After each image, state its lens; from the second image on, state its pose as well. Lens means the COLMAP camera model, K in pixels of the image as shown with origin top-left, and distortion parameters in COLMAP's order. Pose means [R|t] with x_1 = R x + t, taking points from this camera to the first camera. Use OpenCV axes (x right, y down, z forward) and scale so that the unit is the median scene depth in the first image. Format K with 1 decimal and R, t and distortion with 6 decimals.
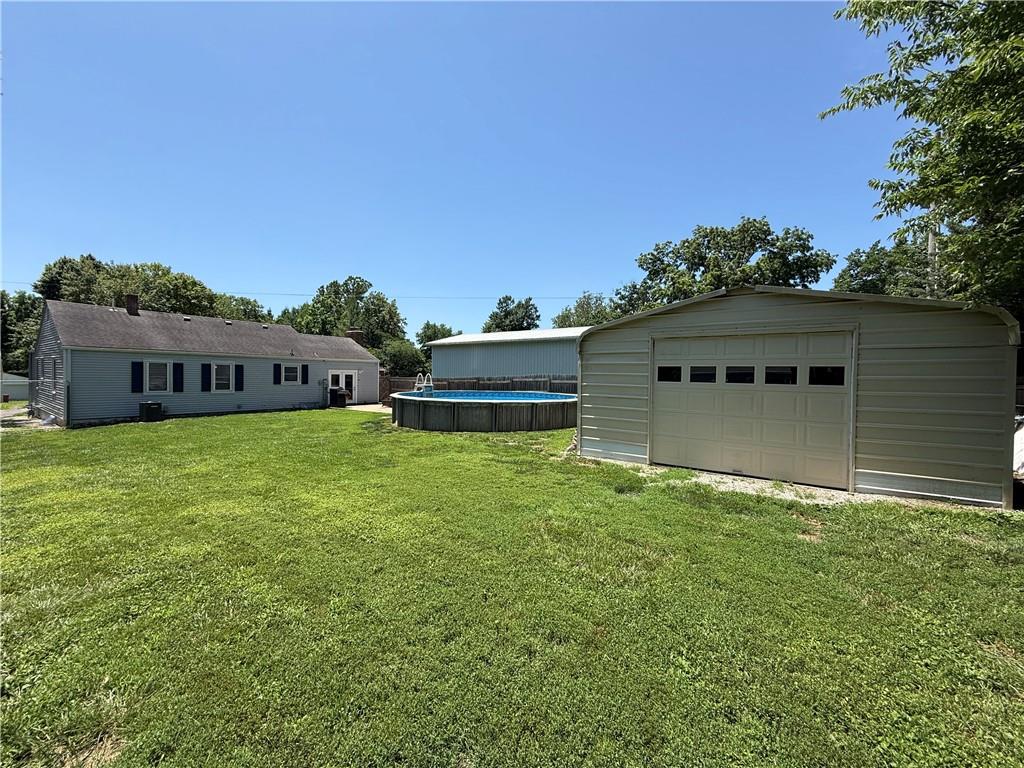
lens RADIAL K [[402.2, 0, 511.9], [0, 402.2, 380.9], [0, 0, 1]] dist [0.000050, 0.000017]
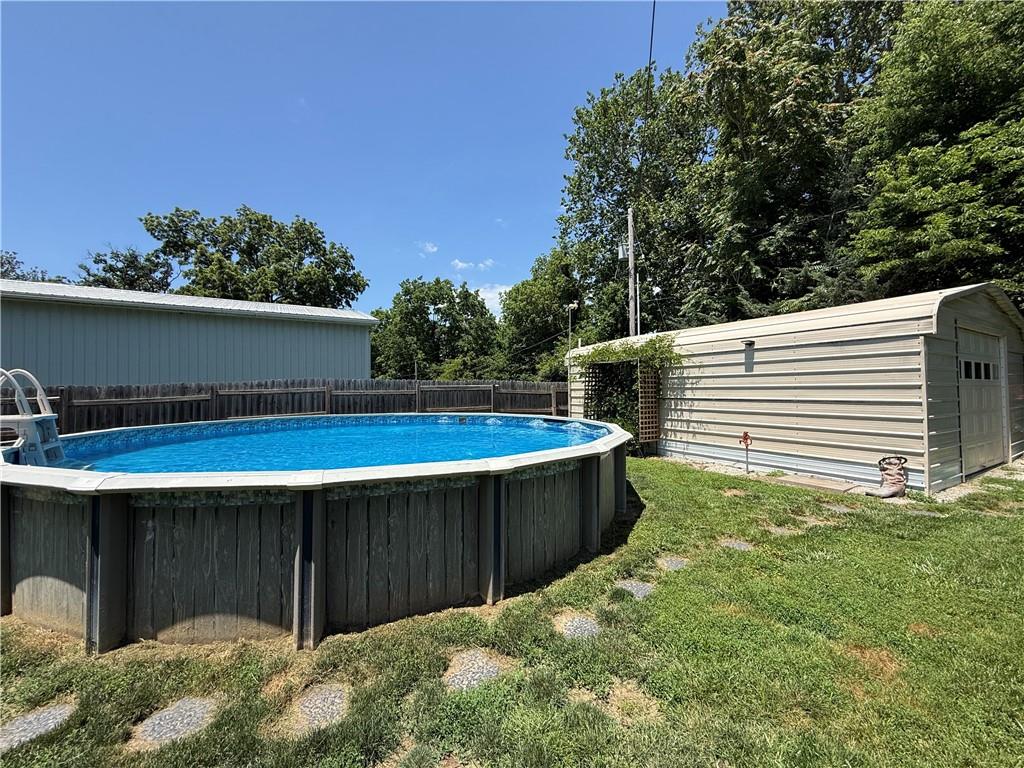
lens RADIAL K [[402.2, 0, 514.4], [0, 402.2, 379.5], [0, 0, 1]] dist [0.000050, 0.000017]
pose [[0.401388, 0.006494, 0.915885, -0.771373], [0.022385, 0.999607, -0.016898, -0.005334], [-0.915634, 0.027285, 0.401085, 1.744655]]
